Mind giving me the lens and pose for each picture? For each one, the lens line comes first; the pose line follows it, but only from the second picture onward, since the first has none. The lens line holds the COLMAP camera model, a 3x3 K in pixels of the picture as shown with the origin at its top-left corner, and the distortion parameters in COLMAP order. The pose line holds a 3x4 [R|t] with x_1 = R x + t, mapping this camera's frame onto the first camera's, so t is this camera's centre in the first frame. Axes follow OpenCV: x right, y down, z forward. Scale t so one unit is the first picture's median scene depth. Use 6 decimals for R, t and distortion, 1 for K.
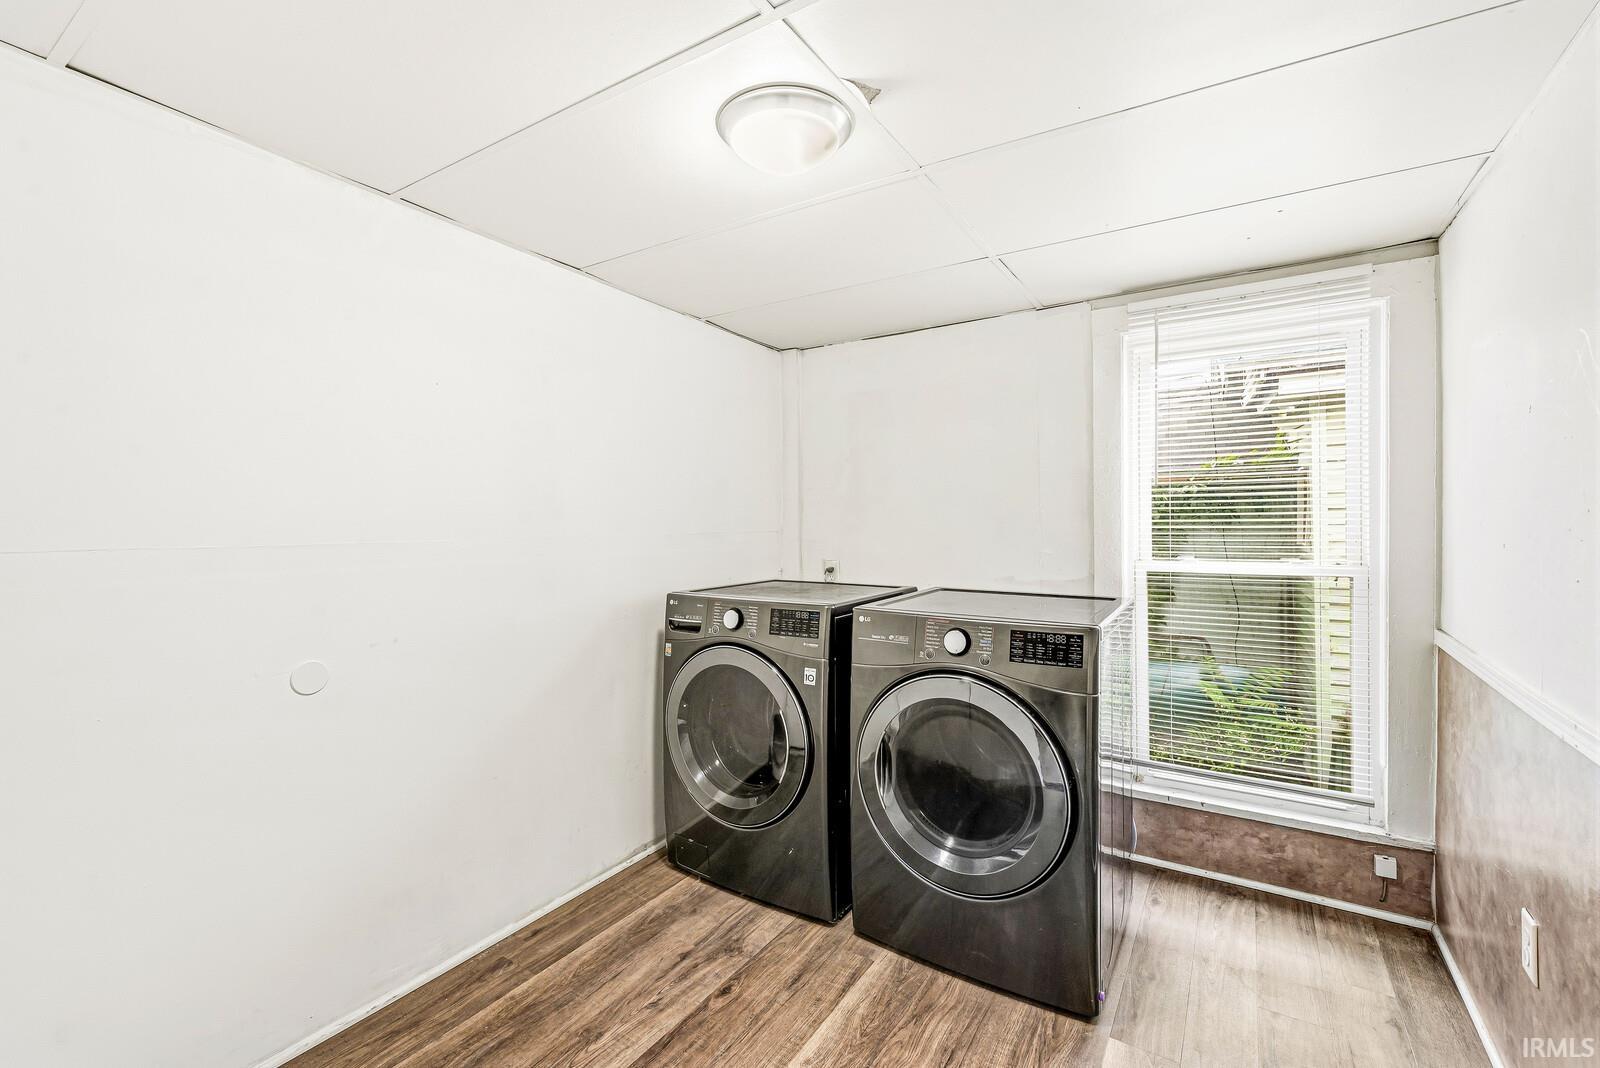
lens RADIAL K [[685.4, 0, 797.0], [0, 685.4, 523.9], [0, 0, 1]] dist [-0.000637, -0.000379]
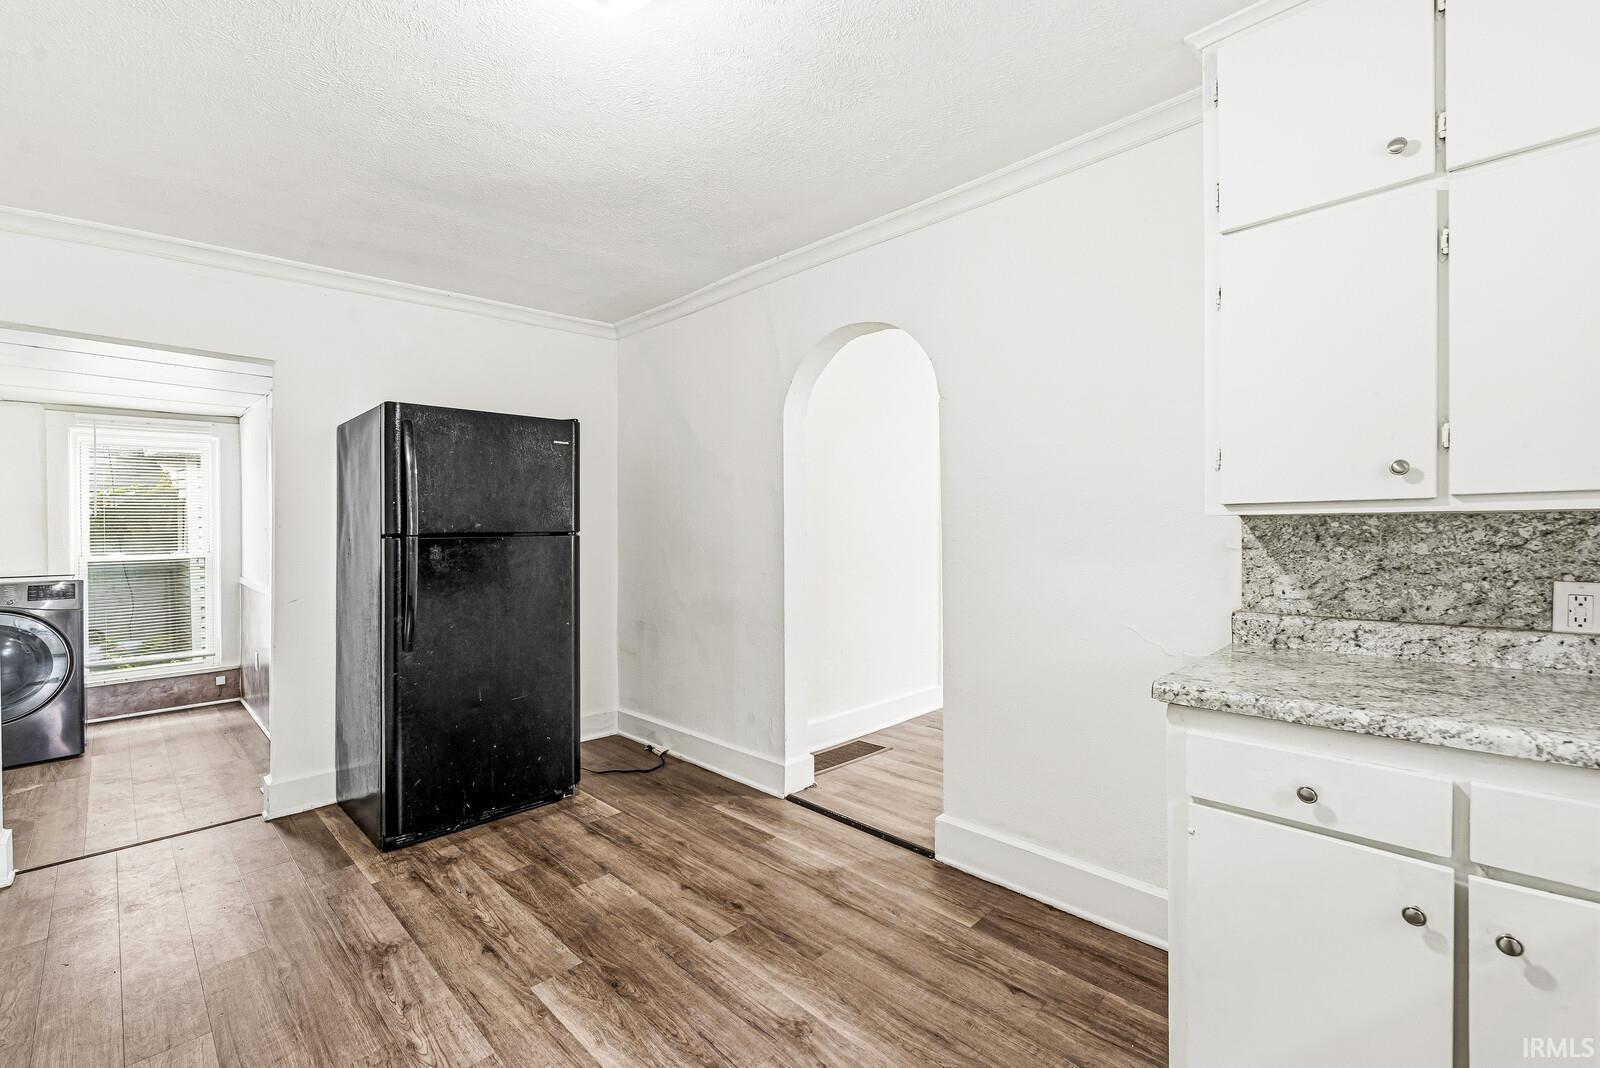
lens RADIAL K [[685.4, 0, 797.0], [0, 685.4, 523.9], [0, 0, 1]] dist [-0.000637, -0.000379]
pose [[0.191292, -0.000884, 0.981533, -1.051013], [0.010308, 0.999946, -0.001108, -0.009711], [-0.981479, 0.010330, 0.191291, -1.374860]]
